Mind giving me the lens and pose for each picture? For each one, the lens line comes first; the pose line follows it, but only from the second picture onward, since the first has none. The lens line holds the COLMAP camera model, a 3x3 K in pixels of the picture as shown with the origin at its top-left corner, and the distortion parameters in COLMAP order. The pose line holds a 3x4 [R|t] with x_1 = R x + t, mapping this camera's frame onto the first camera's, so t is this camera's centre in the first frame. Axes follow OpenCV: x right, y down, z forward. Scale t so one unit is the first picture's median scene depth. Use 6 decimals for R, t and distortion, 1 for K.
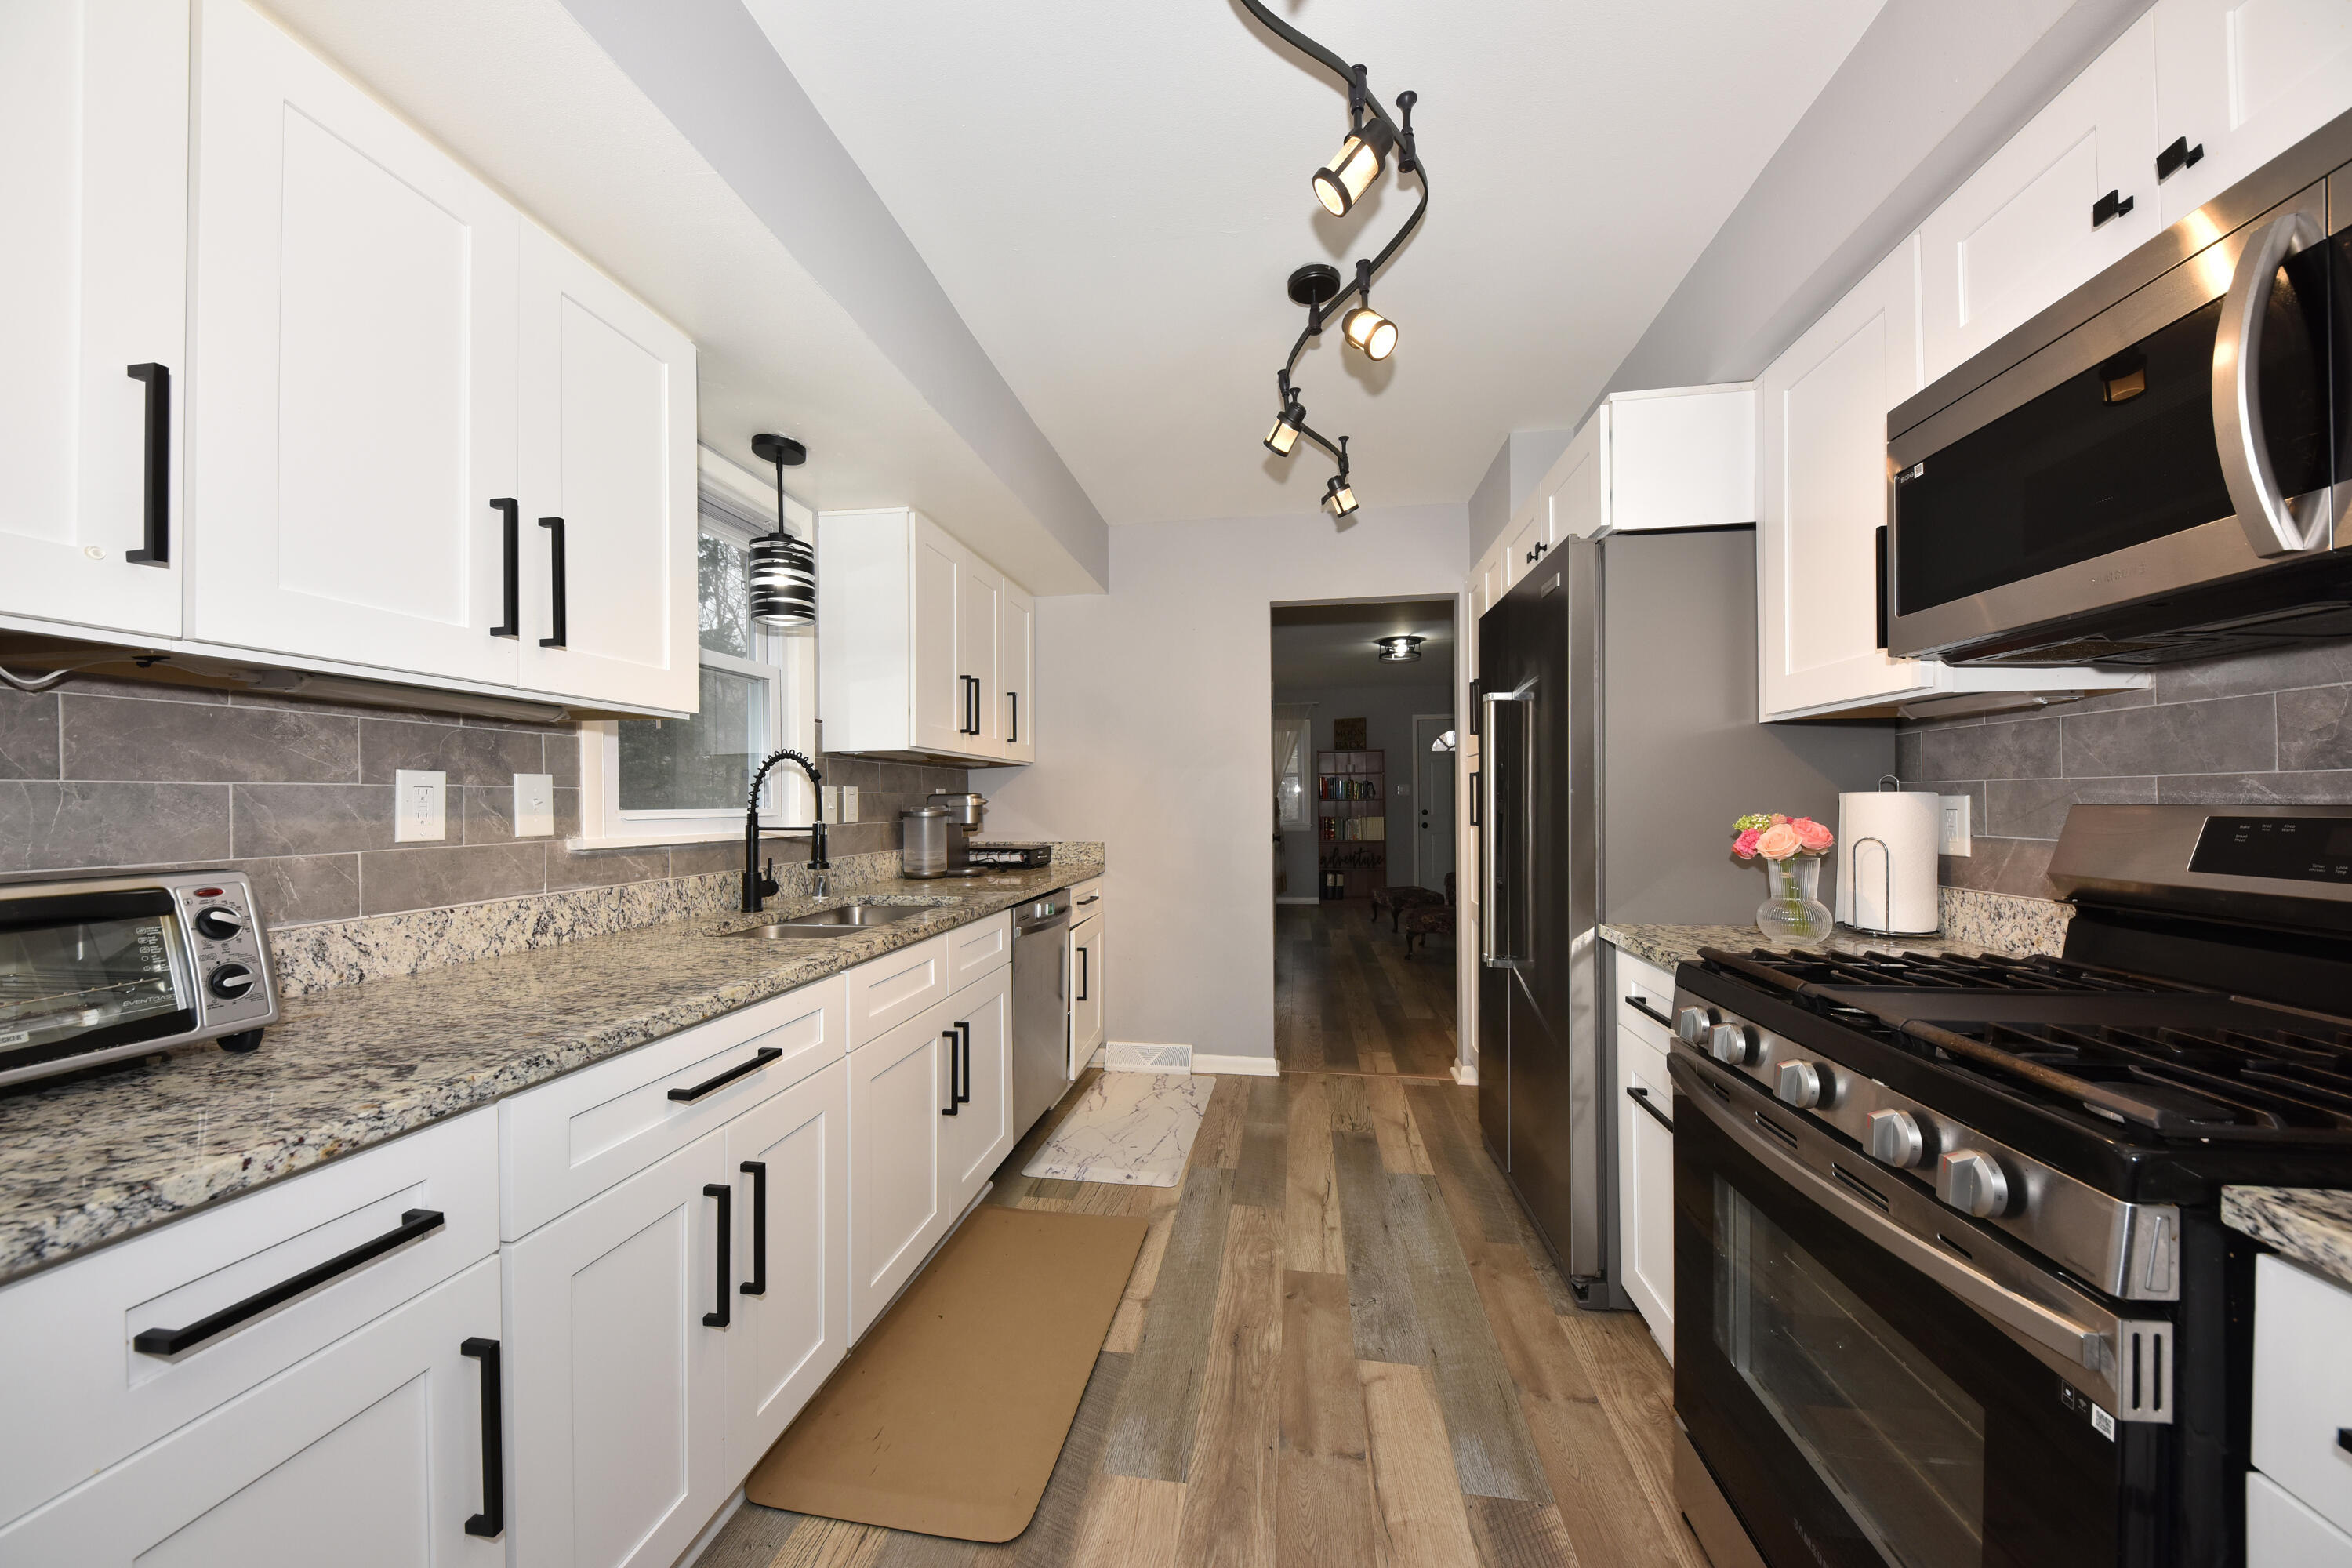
lens RADIAL K [[801.9, 0, 1175.8], [0, 801.9, 794.9], [0, 0, 1]] dist [-0.000460, -0.000001]
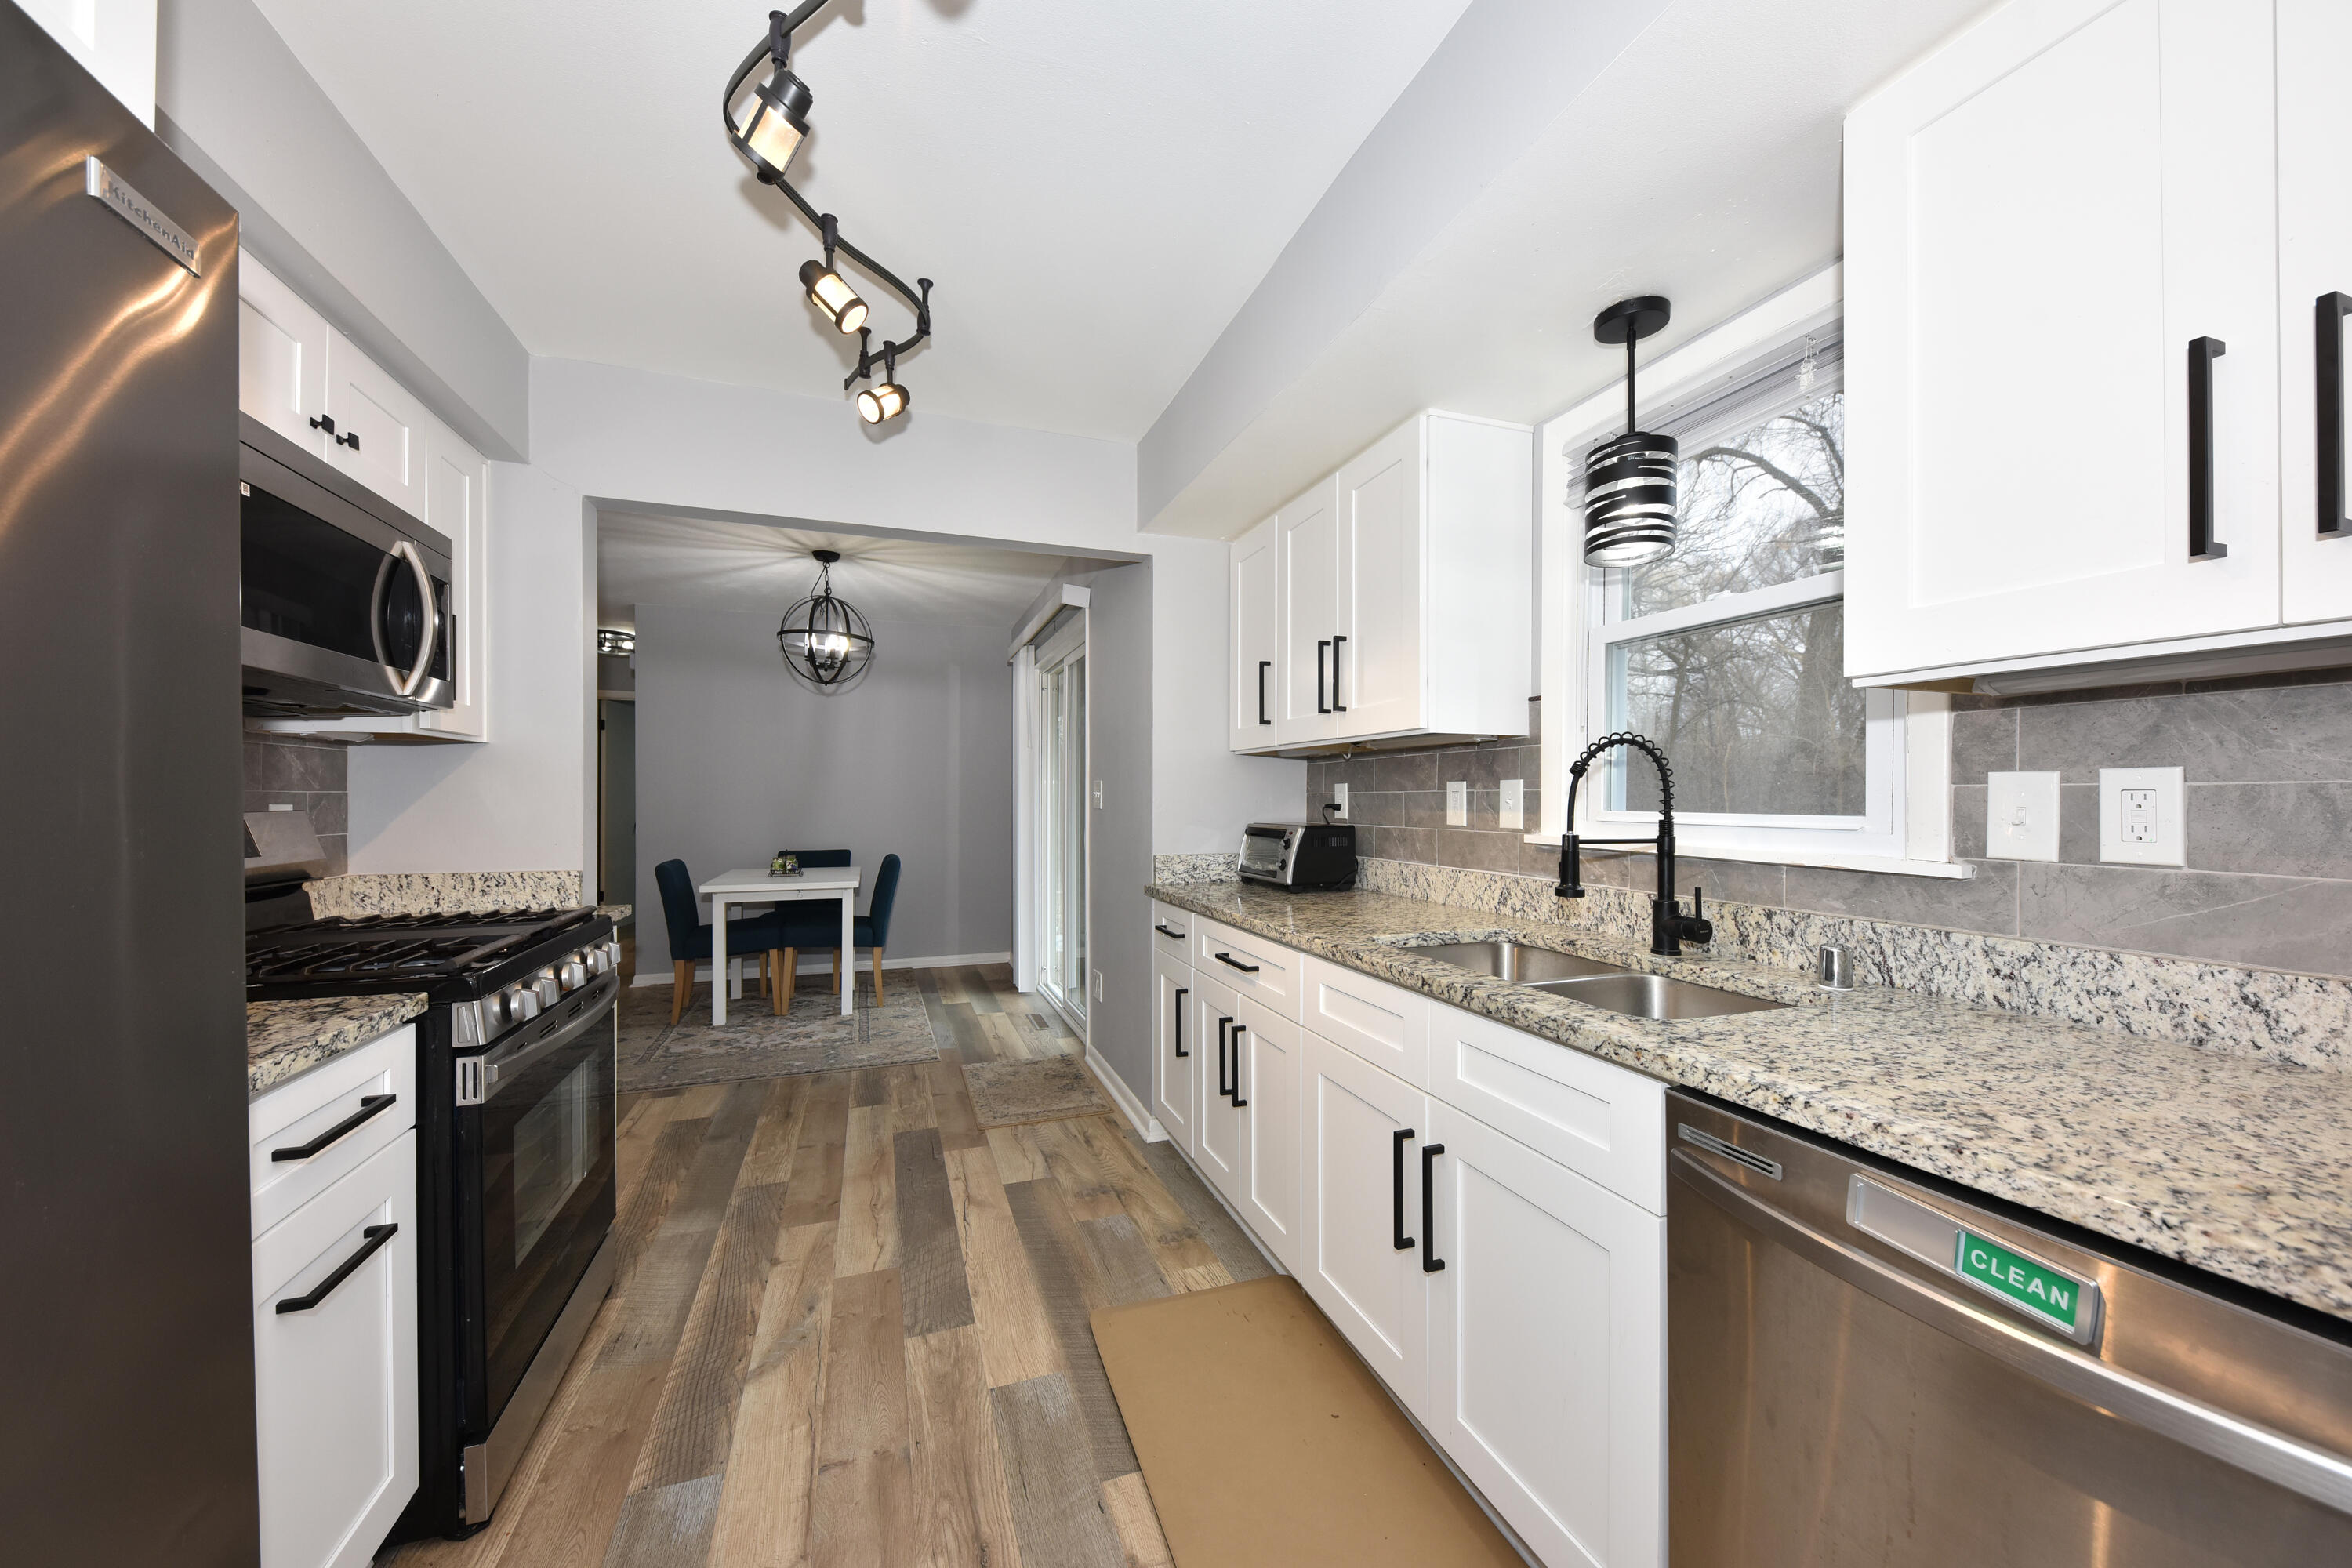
lens RADIAL K [[860.4, 0, 1181.2], [0, 860.4, 799.8], [0, 0, 1]] dist [0.001903, 0.000014]
pose [[-0.882641, 0.005470, -0.470015, 0.235749], [0.007154, 0.999973, -0.001797, 0.003439], [0.469993, -0.004948, -0.882657, 1.504853]]
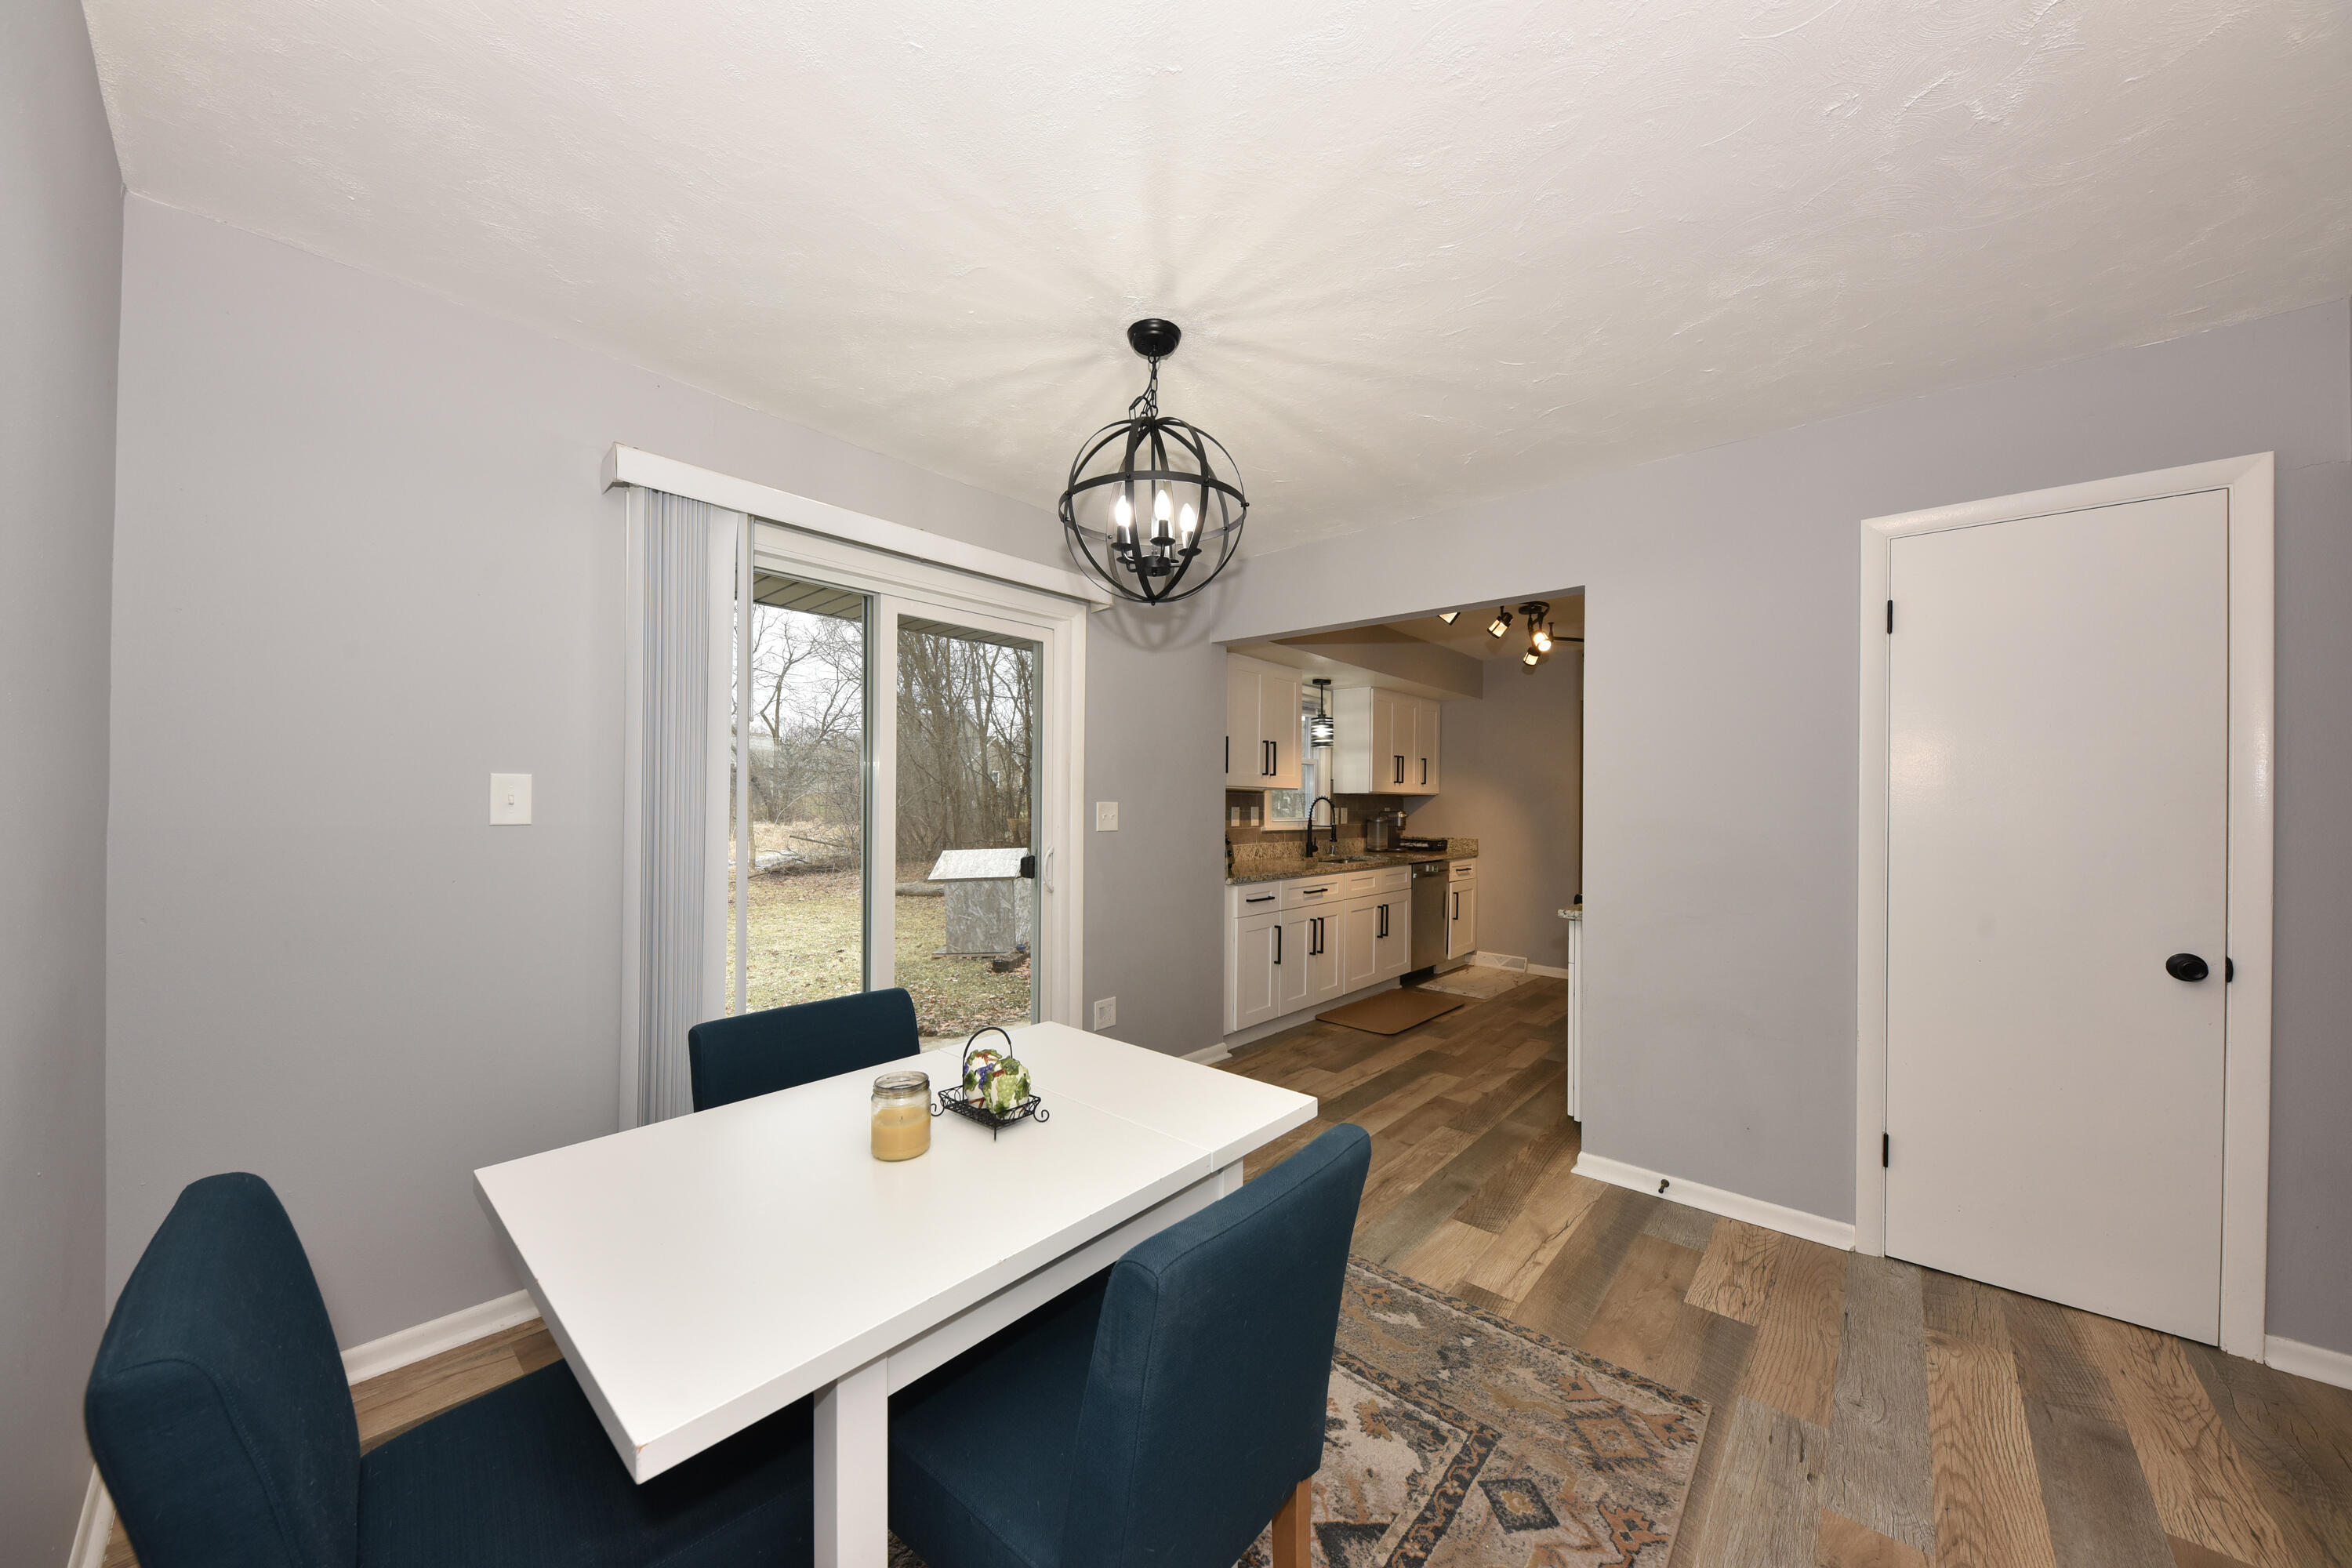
lens RADIAL K [[801.9, 0, 1195.6], [0, 801.9, 796.6], [0, 0, 1]] dist [-0.000460, -0.000001]
pose [[0.848886, 0.012846, -0.528420, 0.552551], [-0.012780, 0.999911, 0.003779, -0.058689], [0.528421, 0.003545, 0.848975, -1.458019]]
